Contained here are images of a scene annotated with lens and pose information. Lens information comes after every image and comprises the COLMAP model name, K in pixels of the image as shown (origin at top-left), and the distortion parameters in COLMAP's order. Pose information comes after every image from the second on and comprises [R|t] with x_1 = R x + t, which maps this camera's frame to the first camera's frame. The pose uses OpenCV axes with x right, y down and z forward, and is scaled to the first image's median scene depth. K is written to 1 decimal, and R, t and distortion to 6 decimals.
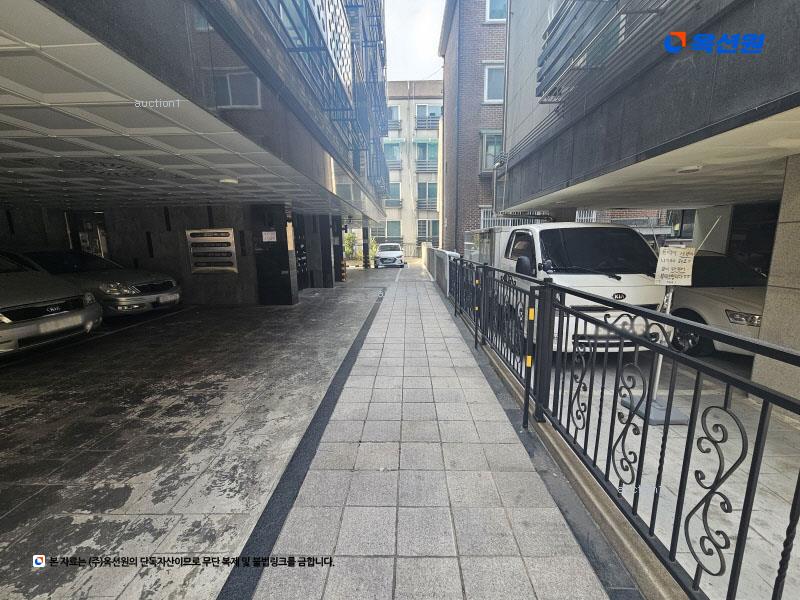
lens RADIAL K [[330.0, 0, 400.0], [0, 330.0, 300.0], [0, 0, 1]] dist [-0.000640, -0.000105]
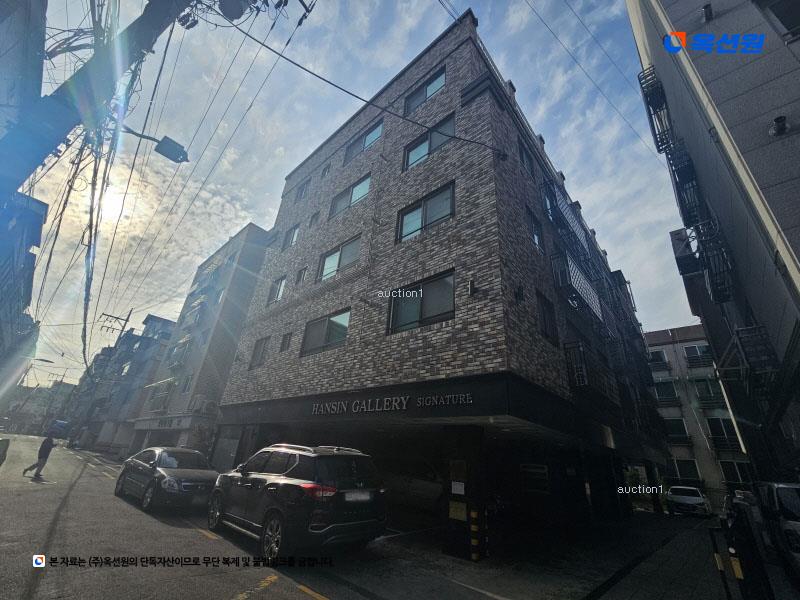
lens RADIAL K [[330.0, 0, 400.0], [0, 330.0, 300.0], [0, 0, 1]] dist [-0.000640, -0.000105]
pose [[0.753734, -0.222181, -0.618482, 0.054219], [-0.196253, 0.822074, -0.534489, 0.048023], [0.627192, 0.524242, 0.576022, -0.299614]]
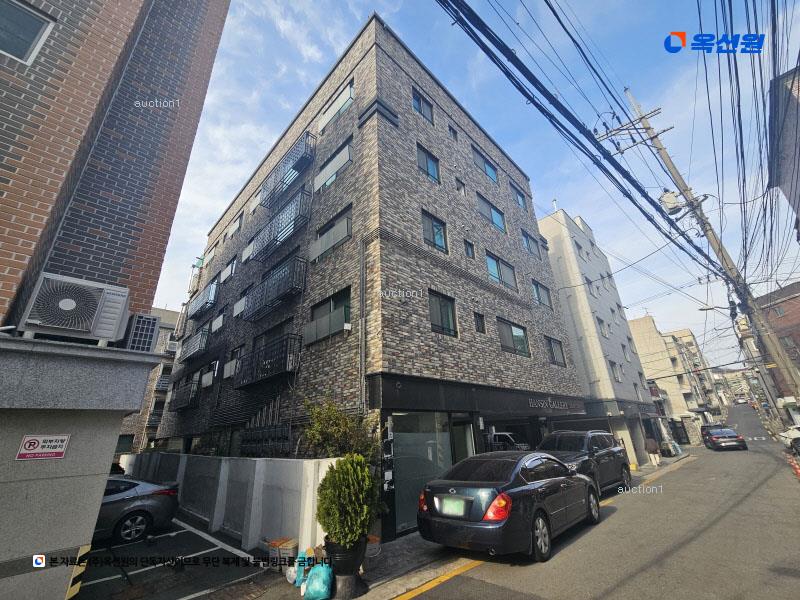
lens RADIAL K [[330.0, 0, 400.0], [0, 330.0, 300.0], [0, 0, 1]] dist [-0.000640, -0.000105]
pose [[0.692876, 0.264902, 0.670634, -2.182673], [0.154535, 0.853905, -0.496955, 0.049085], [-0.704302, 0.447965, 0.550714, -0.228537]]
